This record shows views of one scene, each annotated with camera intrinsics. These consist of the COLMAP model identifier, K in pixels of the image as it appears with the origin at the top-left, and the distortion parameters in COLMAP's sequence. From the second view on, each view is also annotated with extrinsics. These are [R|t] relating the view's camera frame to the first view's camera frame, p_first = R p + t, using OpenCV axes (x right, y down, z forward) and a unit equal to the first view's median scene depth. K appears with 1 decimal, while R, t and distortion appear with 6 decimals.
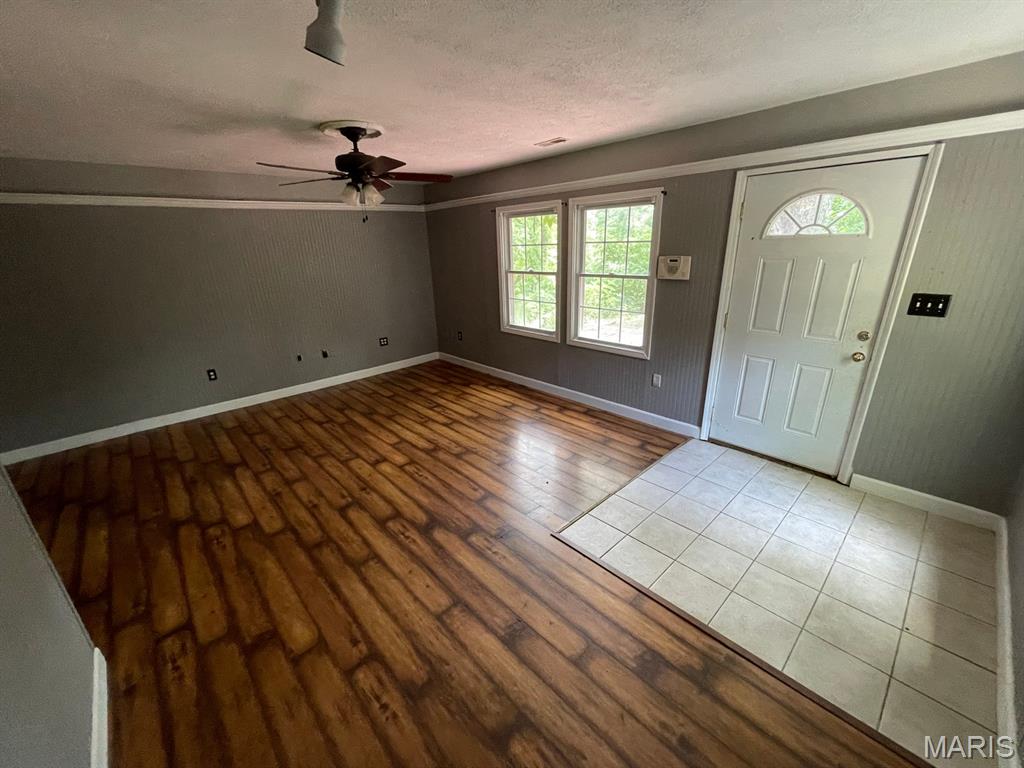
lens RADIAL K [[414.1, 0, 511.5], [0, 414.1, 388.5], [0, 0, 1]] dist [-0.003455, -0.000309]
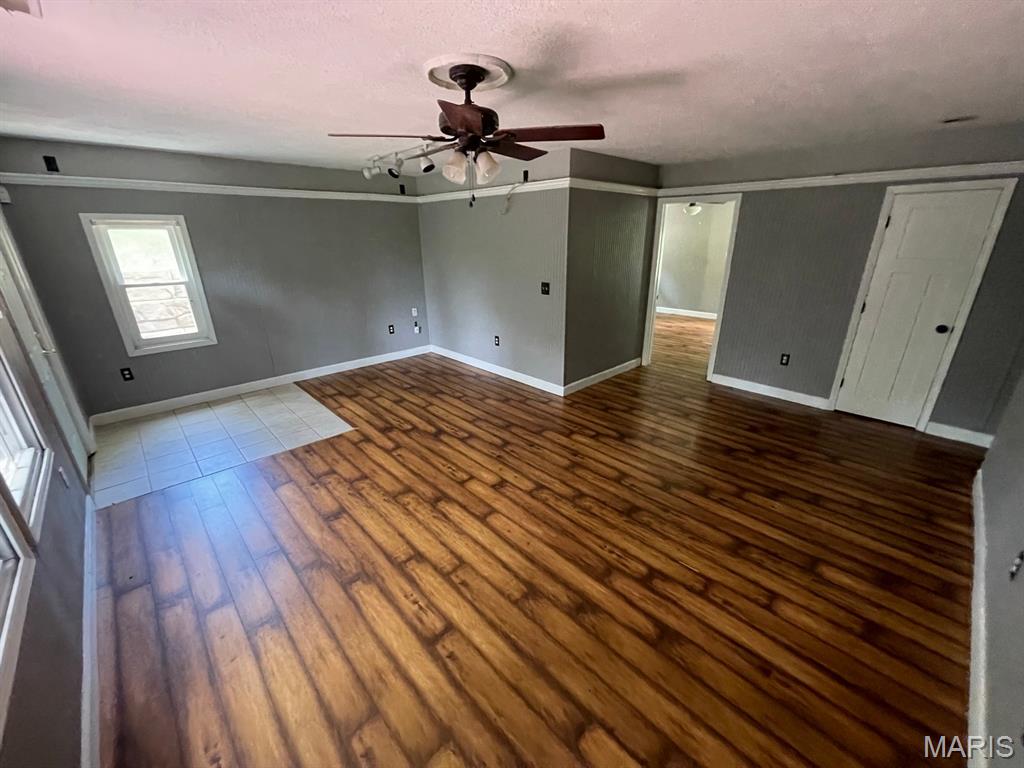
lens RADIAL K [[414.1, 0, 511.5], [0, 414.1, 388.5], [0, 0, 1]] dist [-0.003455, -0.000309]
pose [[-0.999113, 0.041949, 0.003805, -0.336105], [0.034507, 0.763338, 0.645078, -0.513132], [0.024155, 0.644636, -0.764108, 1.449774]]
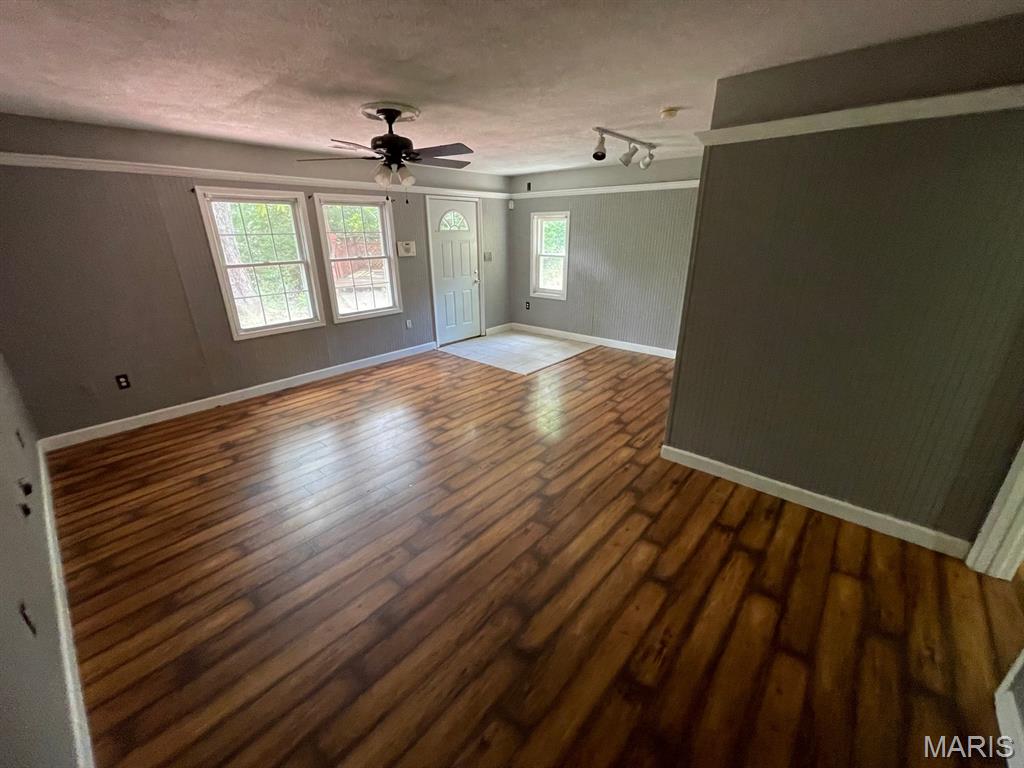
lens RADIAL K [[414.1, 0, 511.5], [0, 414.1, 388.5], [0, 0, 1]] dist [-0.003455, -0.000309]
pose [[-0.104645, -0.324926, 0.939932, -1.241468], [0.343431, 0.875173, 0.340775, -0.208744], [-0.933330, 0.358462, 0.020007, 0.724083]]
